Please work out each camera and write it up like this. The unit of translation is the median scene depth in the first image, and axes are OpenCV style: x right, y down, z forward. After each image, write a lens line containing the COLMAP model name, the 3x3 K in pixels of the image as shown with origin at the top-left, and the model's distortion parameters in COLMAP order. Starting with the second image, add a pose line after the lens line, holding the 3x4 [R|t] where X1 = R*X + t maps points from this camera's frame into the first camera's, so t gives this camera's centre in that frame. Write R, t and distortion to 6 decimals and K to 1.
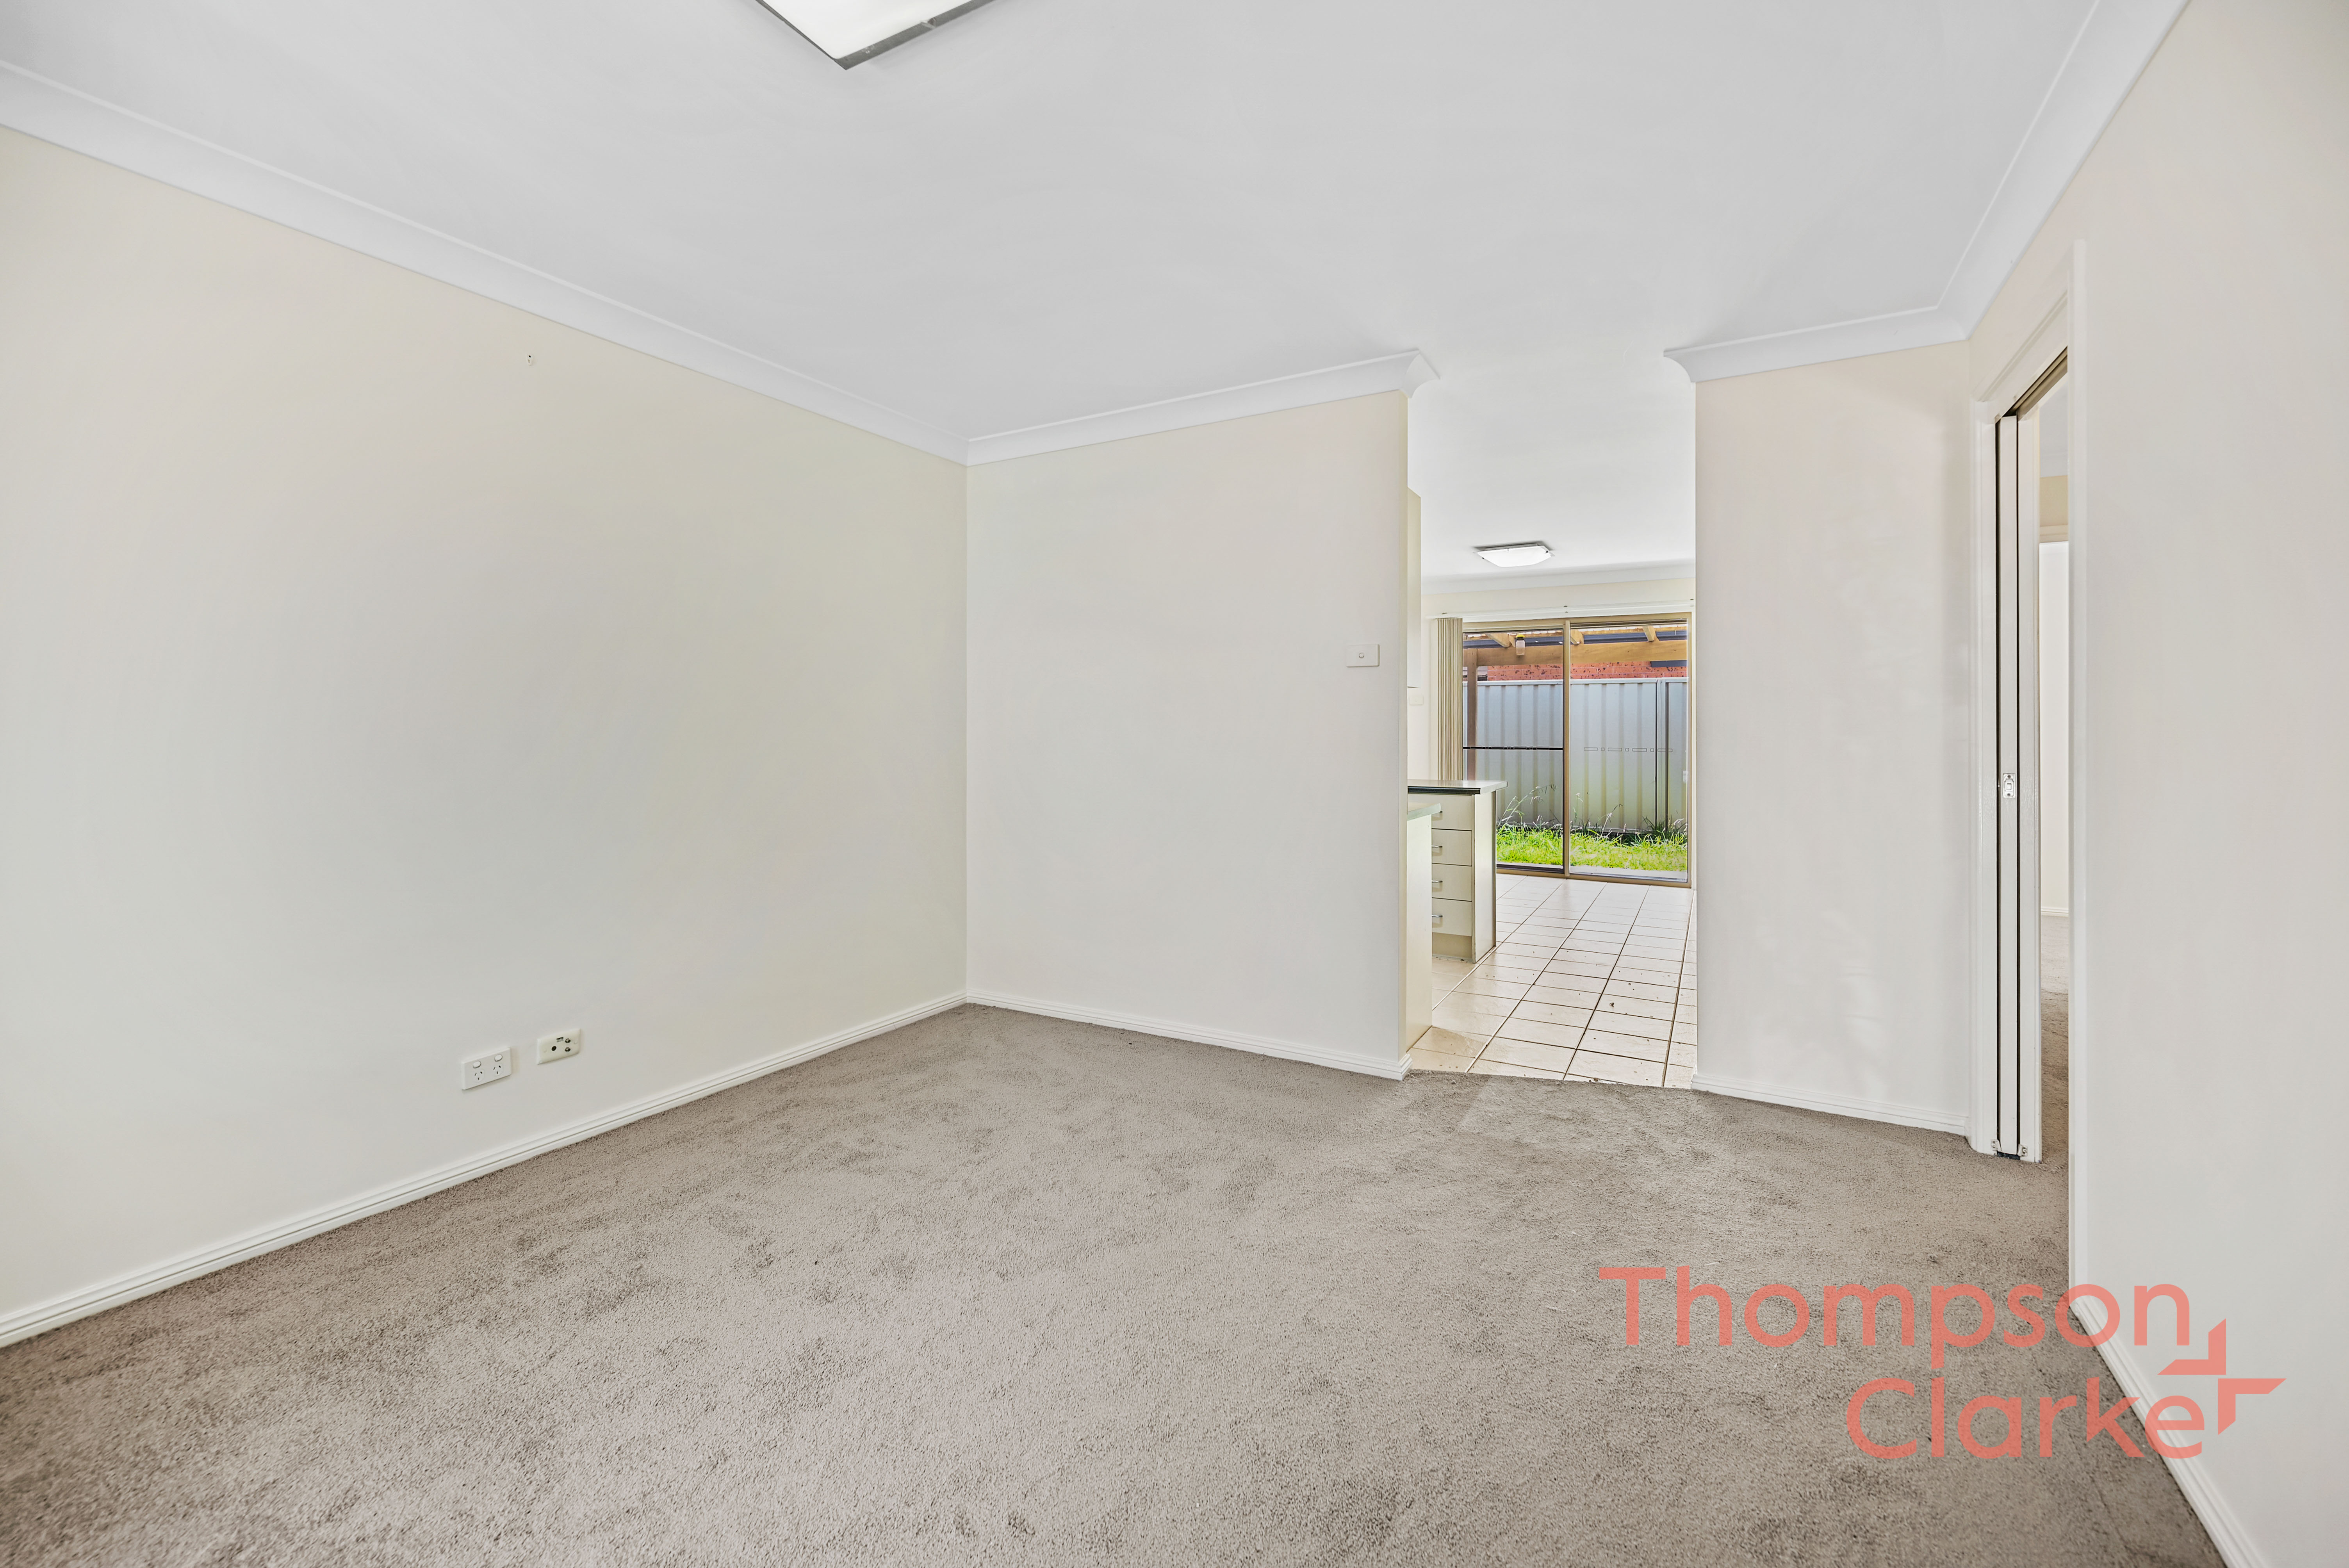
lens RADIAL K [[960.4, 0, 1172.0], [0, 960.4, 726.9], [0, 0, 1]] dist [-0.000901, -0.000099]
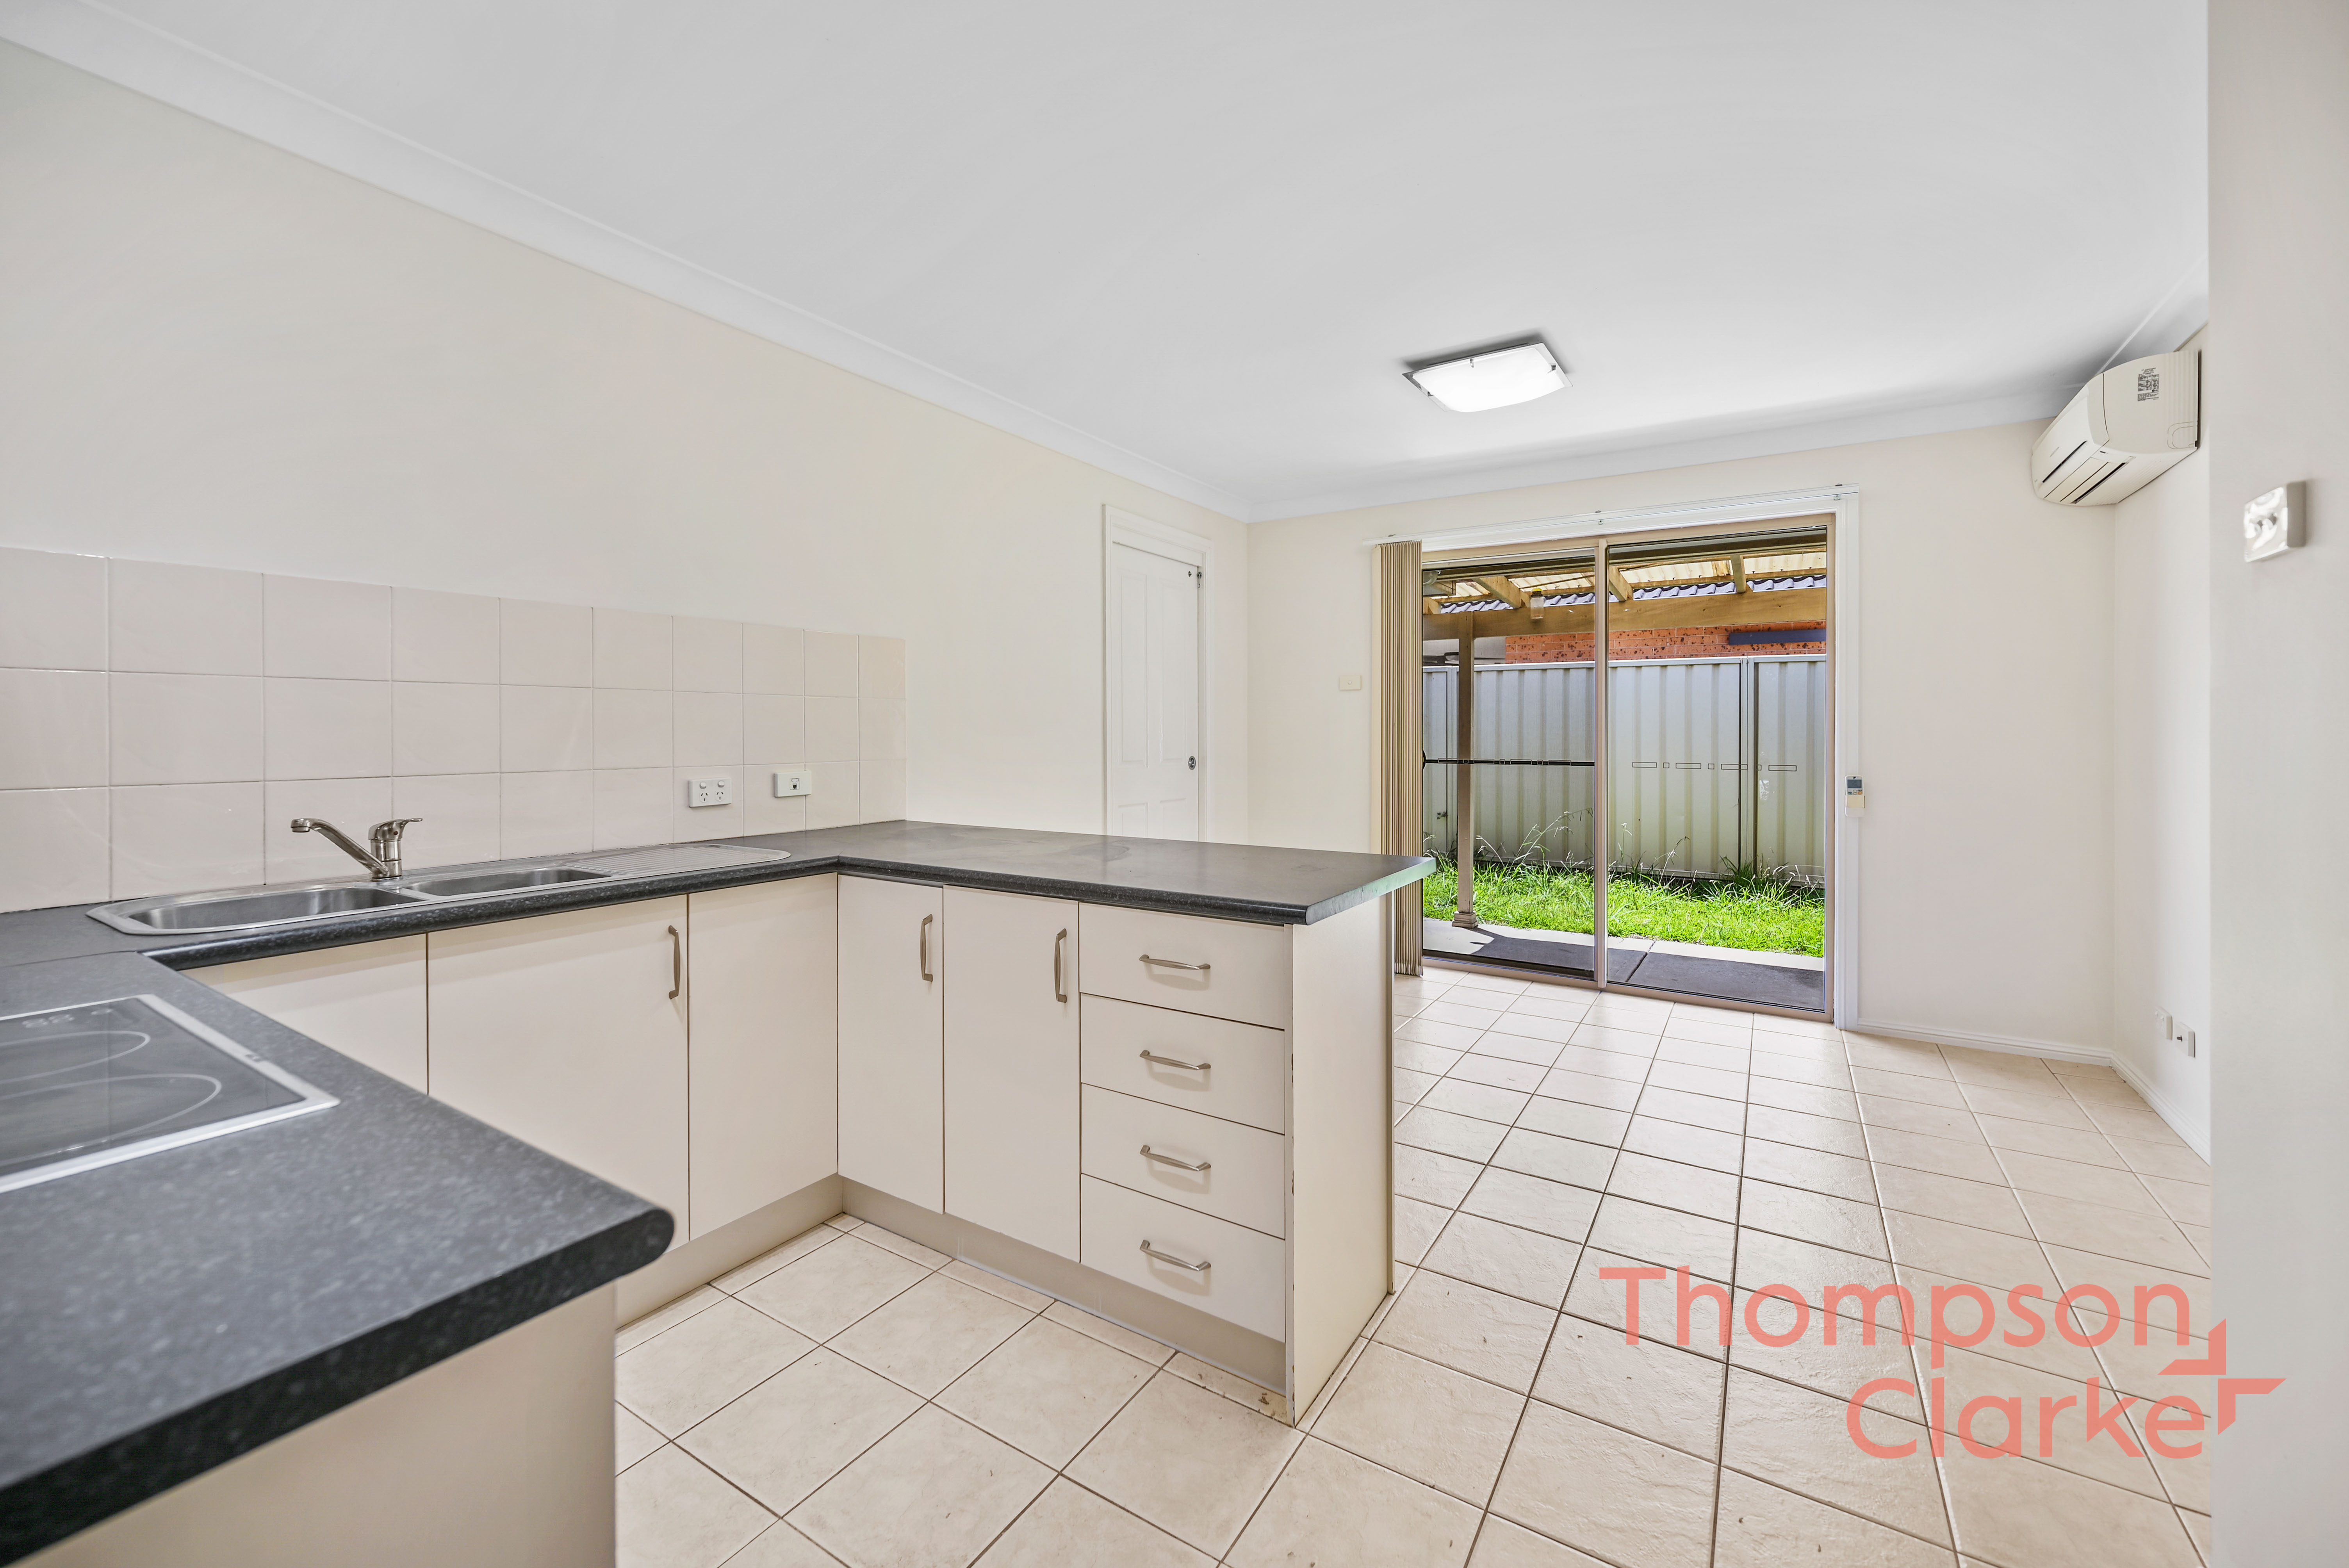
lens RADIAL K [[960.4, 0, 1172.0], [0, 960.4, 726.9], [0, 0, 1]] dist [-0.000901, -0.000099]
pose [[0.998912, 0.001183, -0.046614, 0.130991], [-0.001095, 0.999998, 0.001896, -0.000737], [0.046616, -0.001843, 0.998911, 0.298766]]
